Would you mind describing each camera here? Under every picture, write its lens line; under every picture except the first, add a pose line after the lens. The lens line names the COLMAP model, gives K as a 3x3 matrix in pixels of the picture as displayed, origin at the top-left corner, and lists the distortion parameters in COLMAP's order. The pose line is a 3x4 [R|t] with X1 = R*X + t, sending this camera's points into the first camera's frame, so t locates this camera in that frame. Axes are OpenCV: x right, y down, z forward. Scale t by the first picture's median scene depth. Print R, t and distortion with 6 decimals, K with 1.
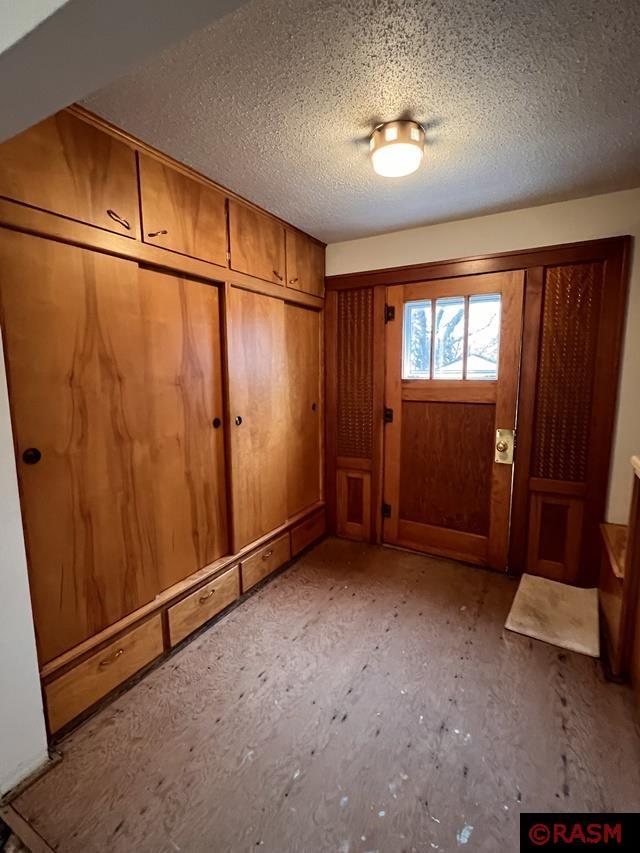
lens RADIAL K [[400.9, 0, 317.8], [0, 400.9, 423.6], [0, 0, 1]] dist [-0.000651, 0.001232]
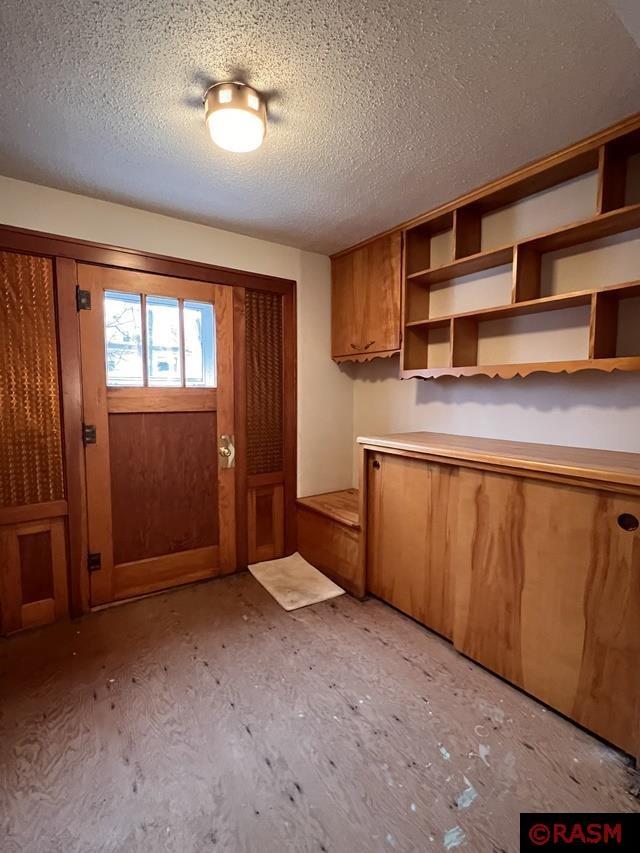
lens RADIAL K [[400.9, 0, 319.7], [0, 400.9, 424.2], [0, 0, 1]] dist [-0.000651, 0.001232]
pose [[0.423523, -0.063473, 0.903659, -0.425052], [0.114440, 0.993299, 0.016134, -0.002622], [-0.898628, 0.096582, 0.427949, 0.383773]]
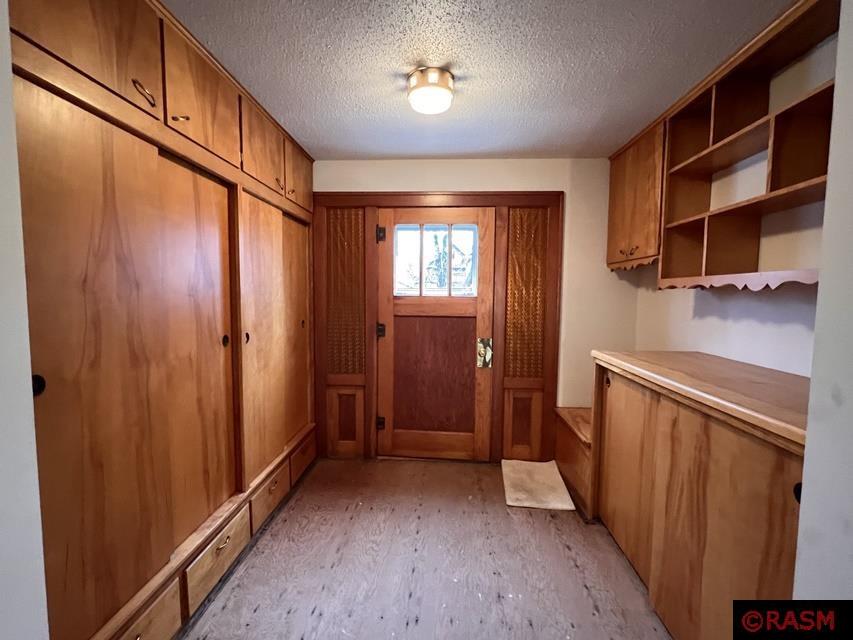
lens RADIAL K [[400.9, 0, 423.9], [0, 400.9, 322.3], [0, 0, 1]] dist [-0.000651, 0.001232]
pose [[0.893971, -0.017182, 0.447796, -0.254490], [0.044436, 0.997739, -0.050428, 0.021828], [-0.445917, 0.064980, 0.892713, 0.023971]]
